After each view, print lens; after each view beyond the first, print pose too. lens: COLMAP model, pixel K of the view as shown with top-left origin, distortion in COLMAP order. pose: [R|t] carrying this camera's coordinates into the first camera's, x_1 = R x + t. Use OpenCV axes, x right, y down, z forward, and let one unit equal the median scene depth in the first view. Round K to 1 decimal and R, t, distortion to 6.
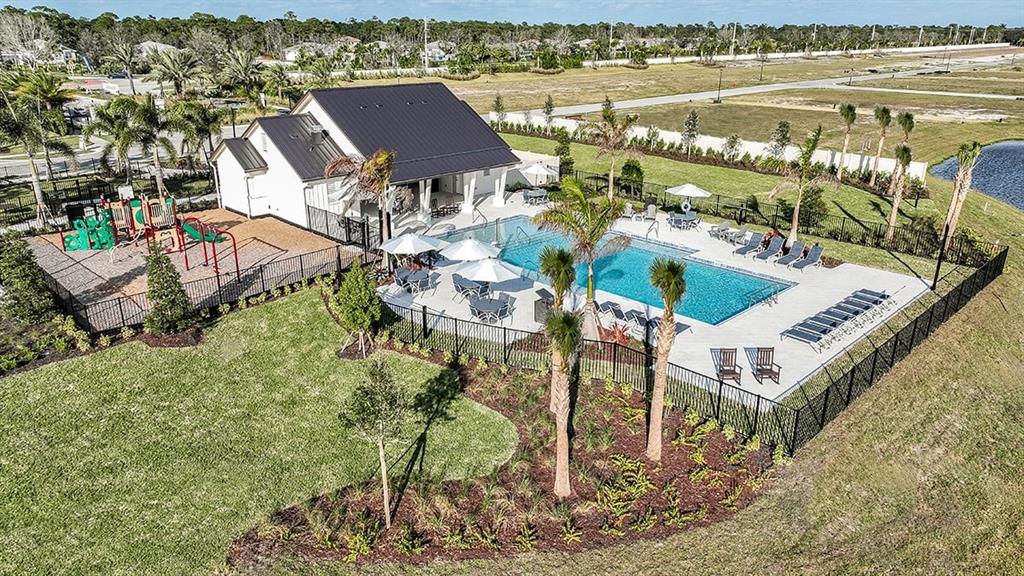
lens RADIAL K [[722.4, 0, 512.0], [0, 722.4, 288.0], [0, 0, 1]] dist [-0.001987, -0.000929]
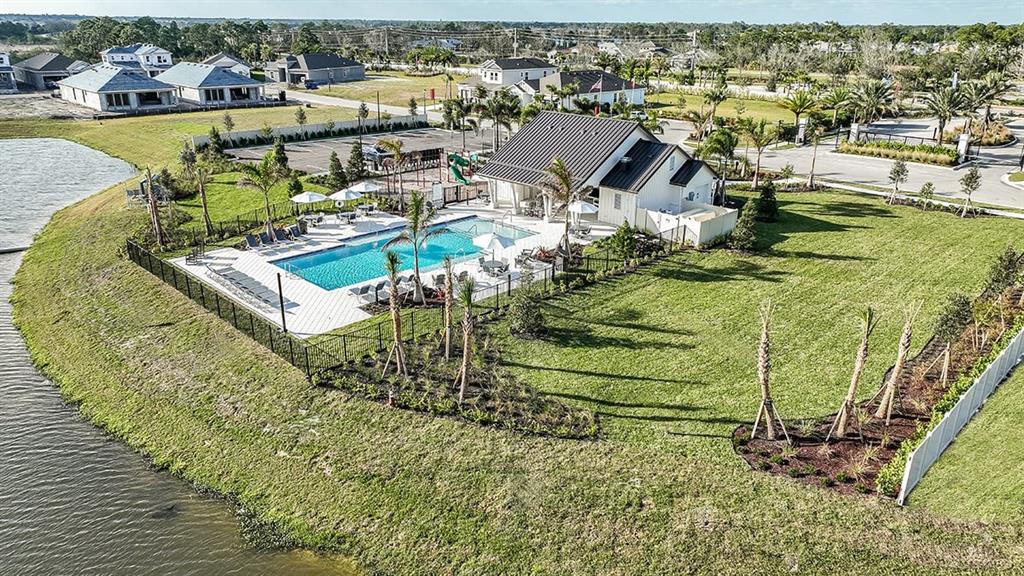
lens RADIAL K [[722.4, 0, 512.0], [0, 722.4, 288.0], [0, 0, 1]] dist [-0.001987, -0.000929]
pose [[-0.005406, 0.334765, -0.942286, 1.664611], [-0.343826, 0.884227, 0.316111, -0.545620], [0.939018, 0.325691, 0.110321, 1.231287]]
